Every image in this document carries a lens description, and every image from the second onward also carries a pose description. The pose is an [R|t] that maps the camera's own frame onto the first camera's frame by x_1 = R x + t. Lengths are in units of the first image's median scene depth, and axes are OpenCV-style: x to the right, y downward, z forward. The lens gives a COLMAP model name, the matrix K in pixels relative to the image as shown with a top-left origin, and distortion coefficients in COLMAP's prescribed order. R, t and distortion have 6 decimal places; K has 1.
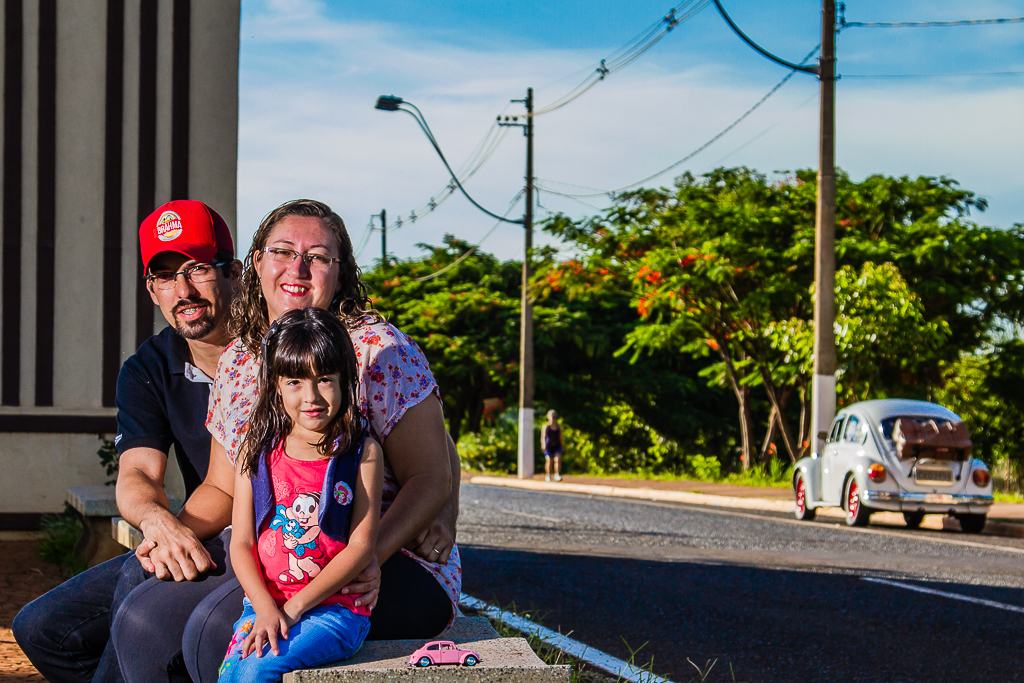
lens RADIAL K [[3108.9, 0, 512.0], [0, 3108.9, 341.5], [0, 0, 1]] dist [0.128891, -0.883806]
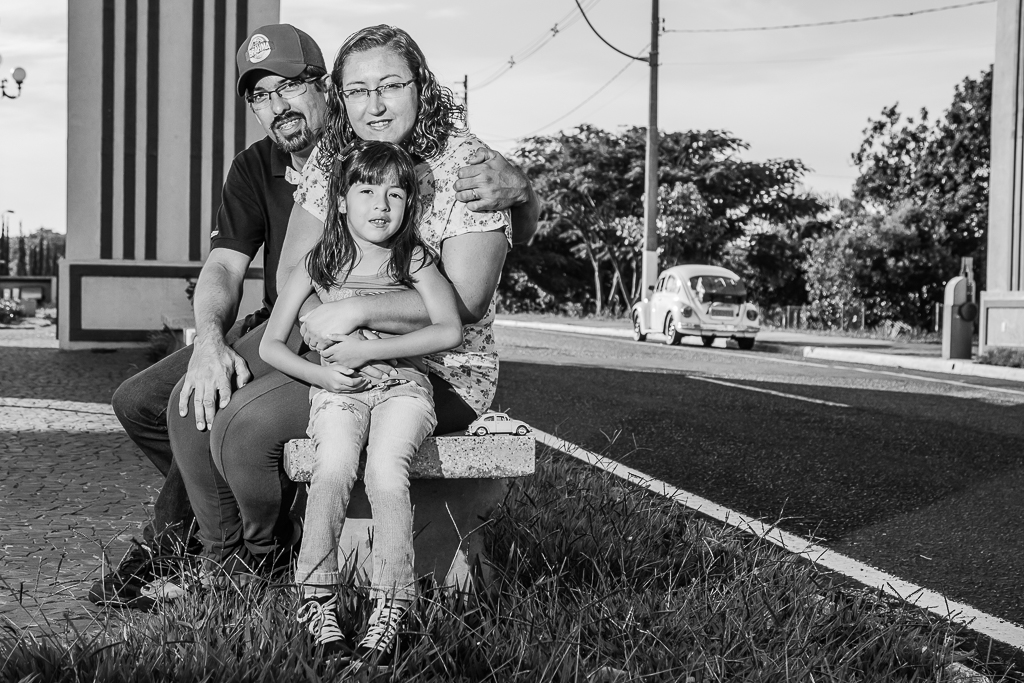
lens RADIAL K [[2750.2, 0, 512.0], [0, 2750.2, 341.5], [0, 0, 1]] dist [-0.006223, 0.047405]
pose [[0.999938, 0.006276, 0.009242, 0.016749], [-0.006897, 0.997608, 0.068776, -0.040110], [-0.008788, -0.068836, 0.997589, -0.414844]]
